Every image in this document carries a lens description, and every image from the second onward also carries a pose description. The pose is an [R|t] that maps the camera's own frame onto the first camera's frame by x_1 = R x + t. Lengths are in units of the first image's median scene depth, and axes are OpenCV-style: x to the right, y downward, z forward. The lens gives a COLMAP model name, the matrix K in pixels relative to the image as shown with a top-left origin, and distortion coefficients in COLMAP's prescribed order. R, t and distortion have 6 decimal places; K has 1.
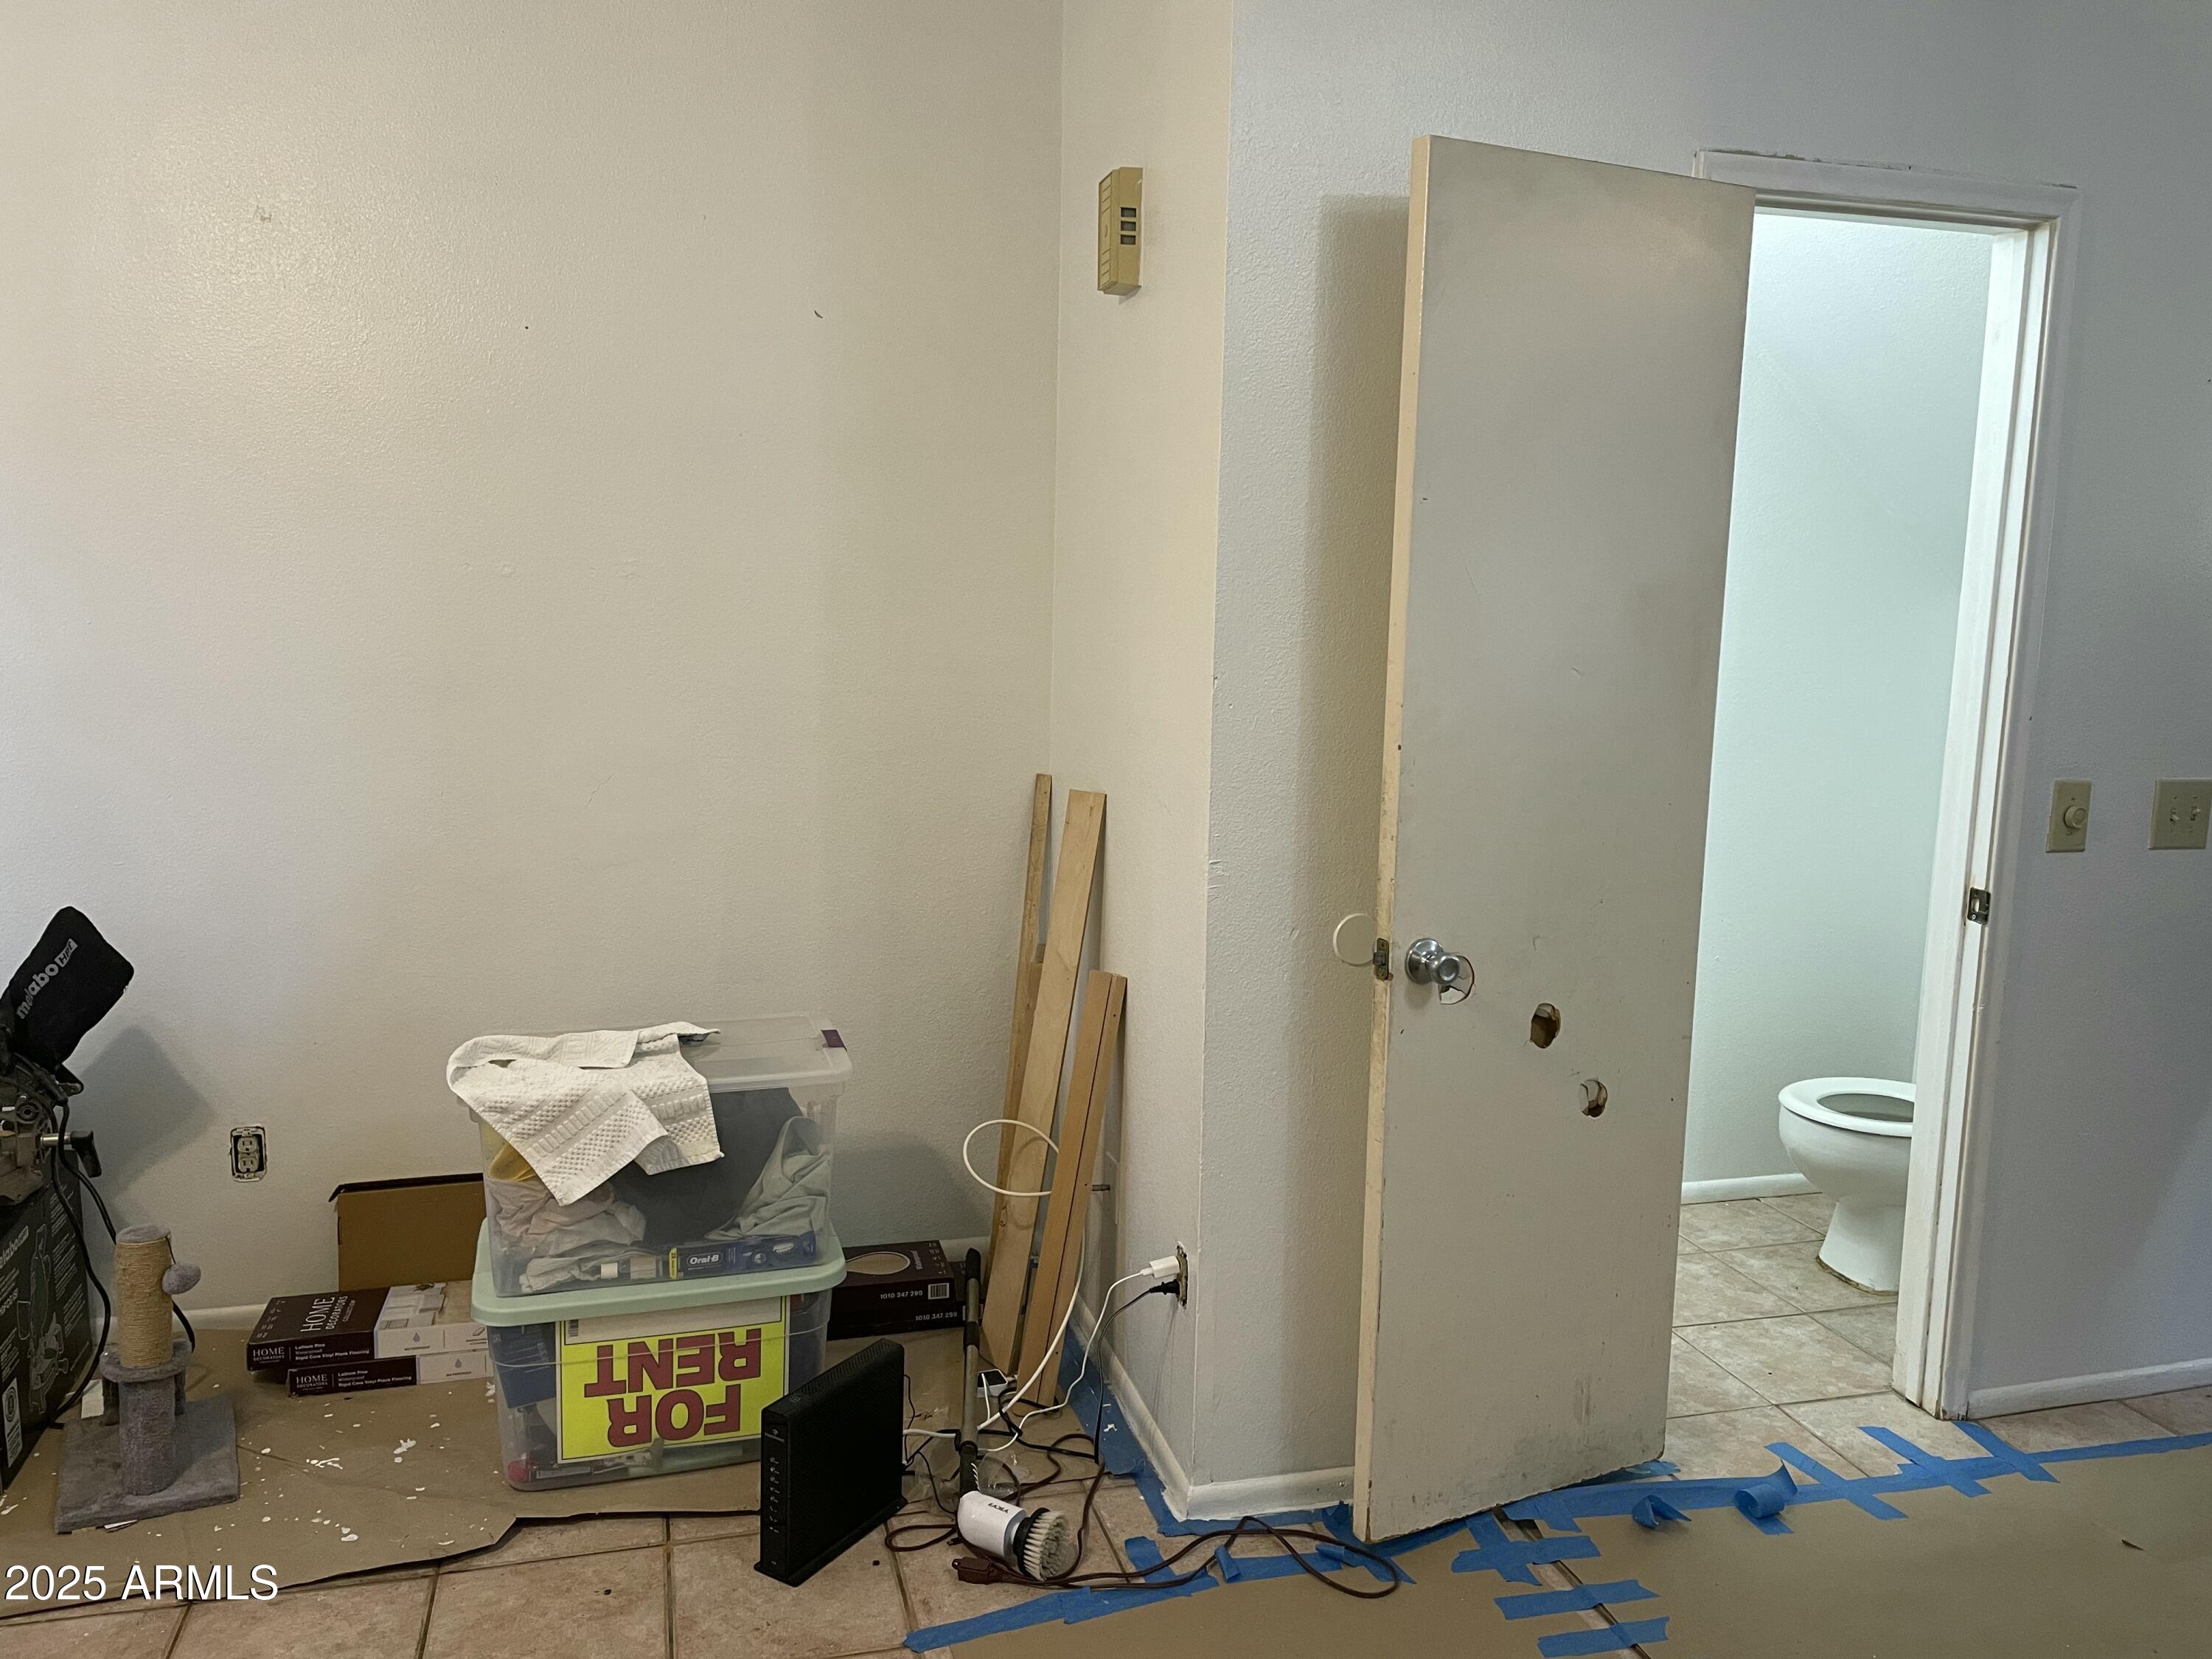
lens RADIAL K [[1674.8, 0, 1106.0], [0, 1674.8, 829.5], [0, 0, 1]] dist [0.086186, -0.110320]
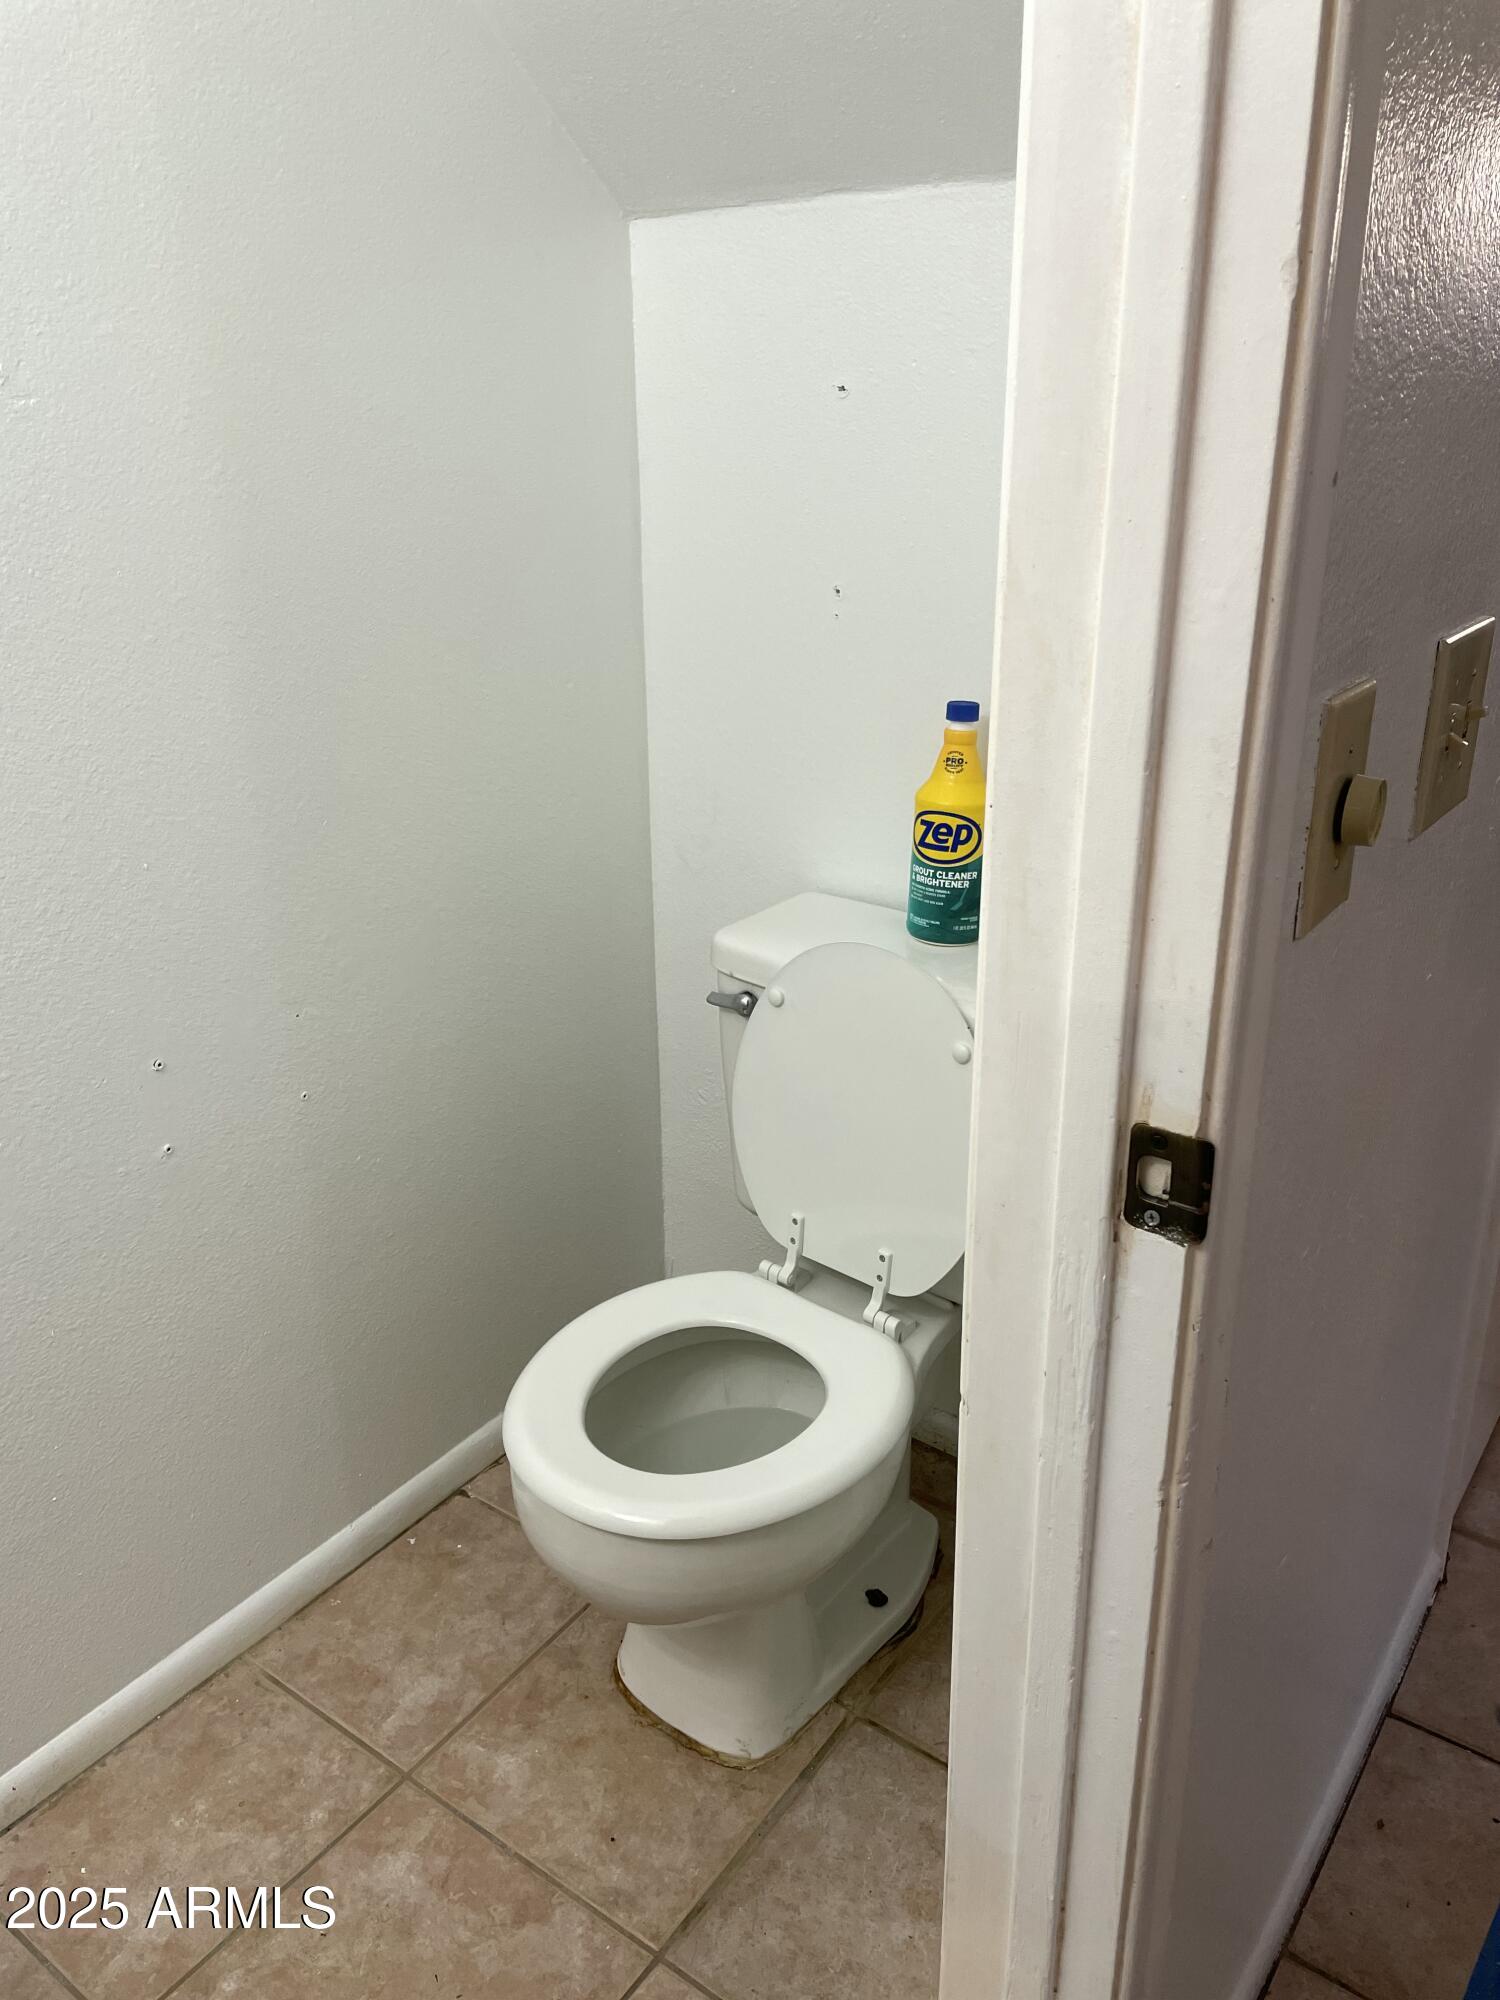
lens RADIAL K [[1514.3, 0, 728.2], [0, 1514.3, 981.3], [0, 0, 1]] dist [0.086186, -0.110320]
pose [[0.793697, -0.260028, 0.549937, 0.327757], [0.126155, 0.954741, 0.269360, -0.063769], [-0.595088, -0.144413, 0.790579, 0.853099]]
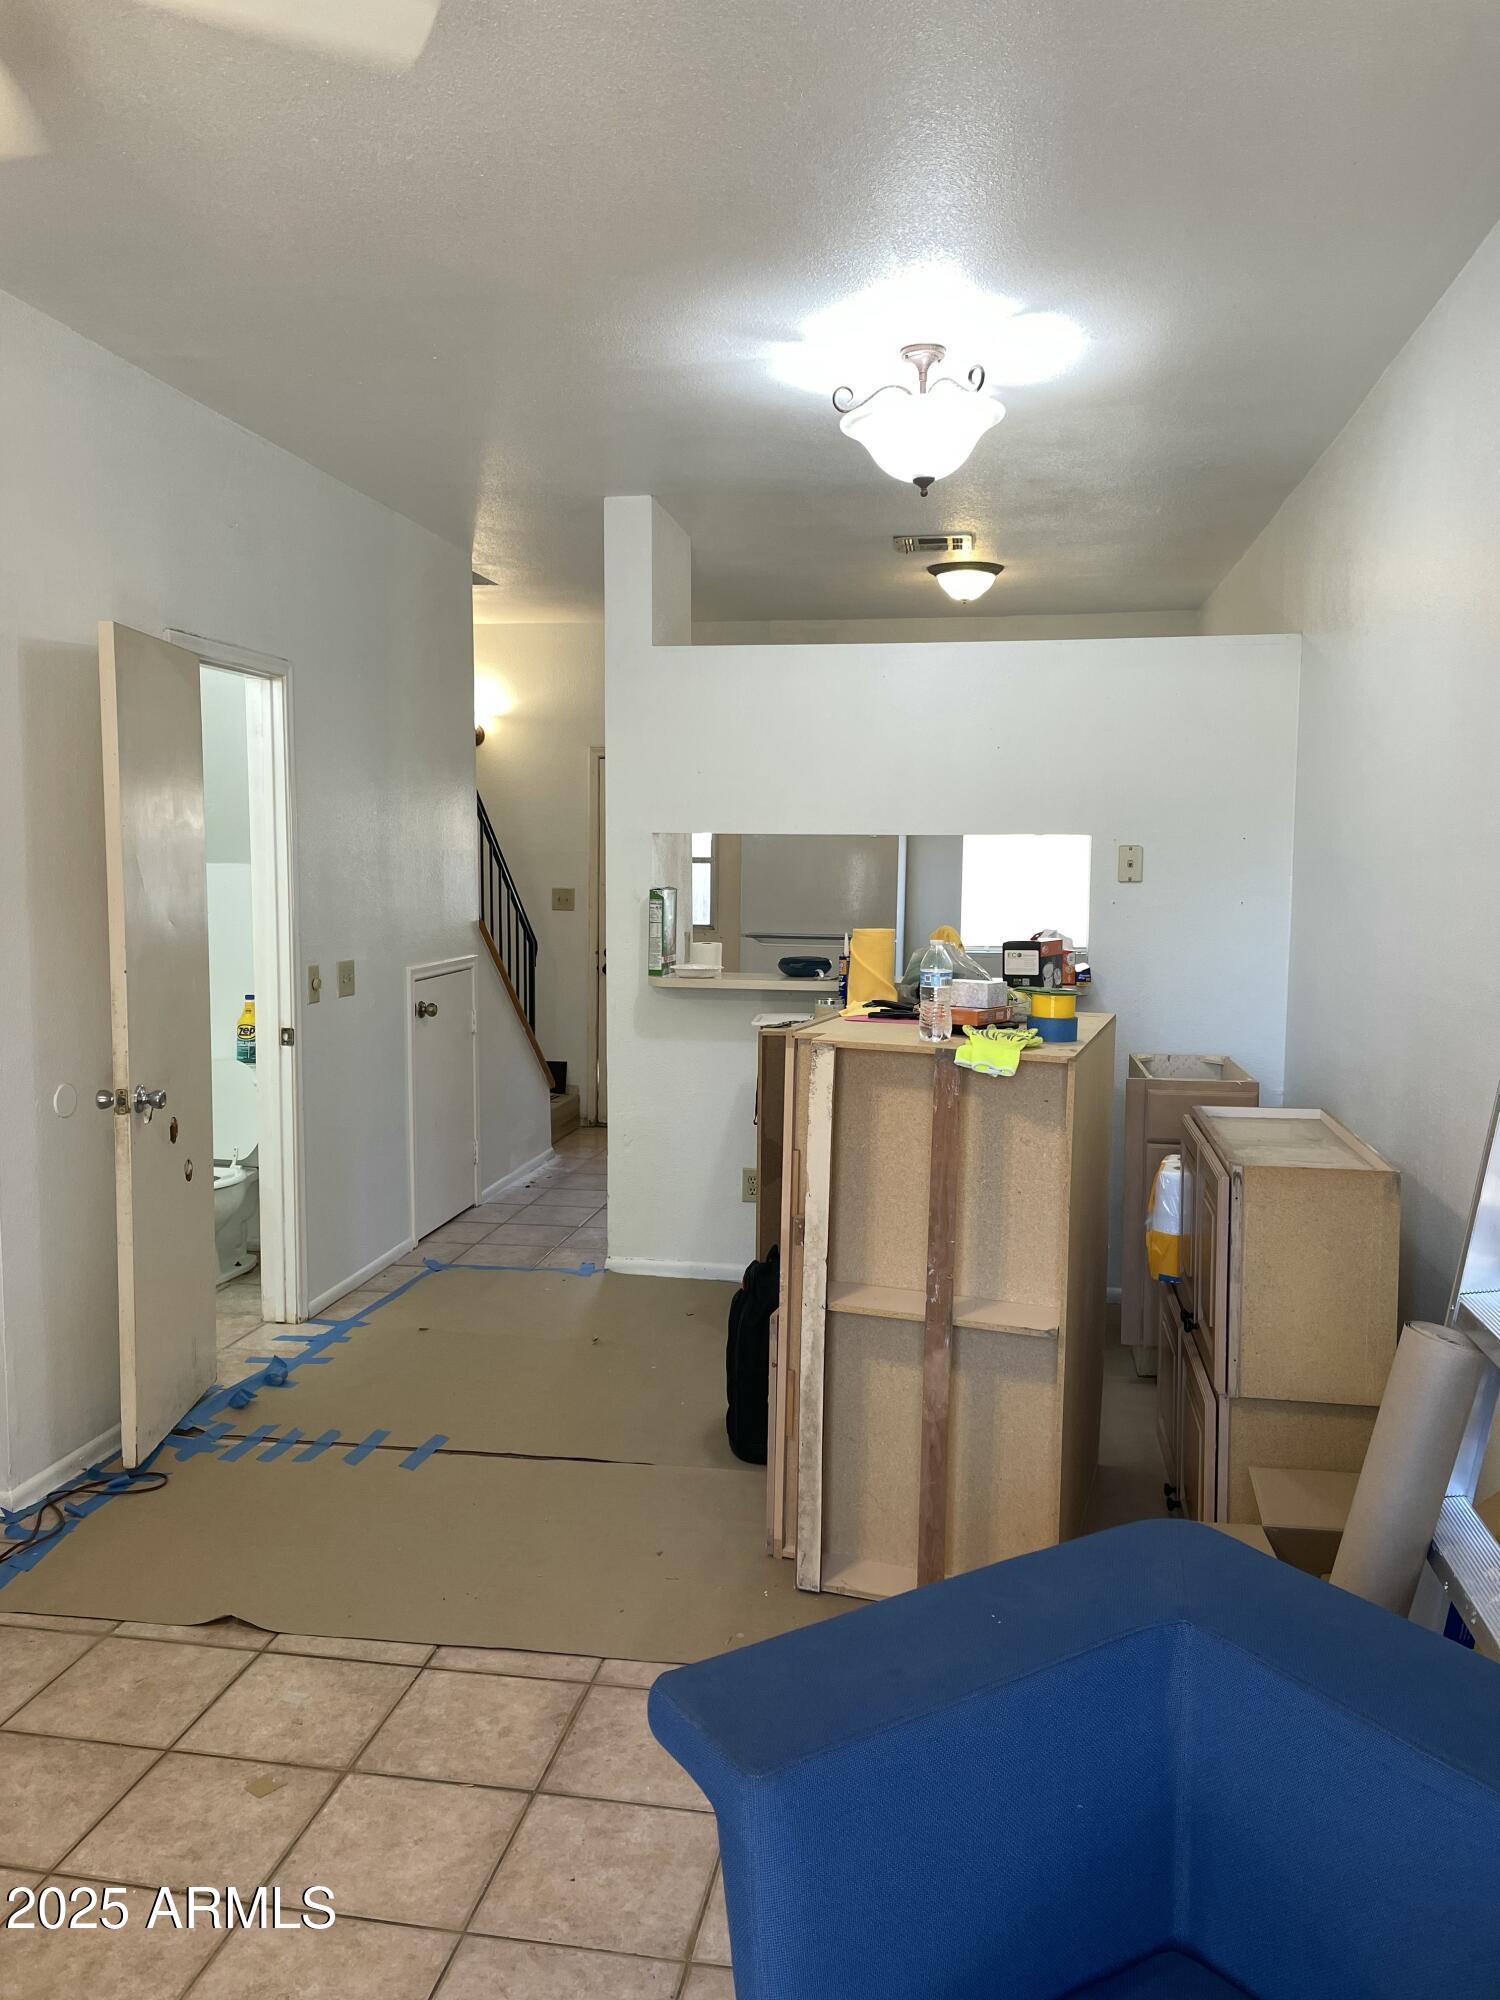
lens RADIAL K [[1514.3, 0, 728.2], [0, 1514.3, 981.3], [0, 0, 1]] dist [0.086186, -0.110320]
pose [[0.441791, -0.095996, 0.891967, -0.750191], [0.139646, 0.989498, 0.037326, -0.009451], [-0.886183, 0.108070, 0.450557, -0.178255]]
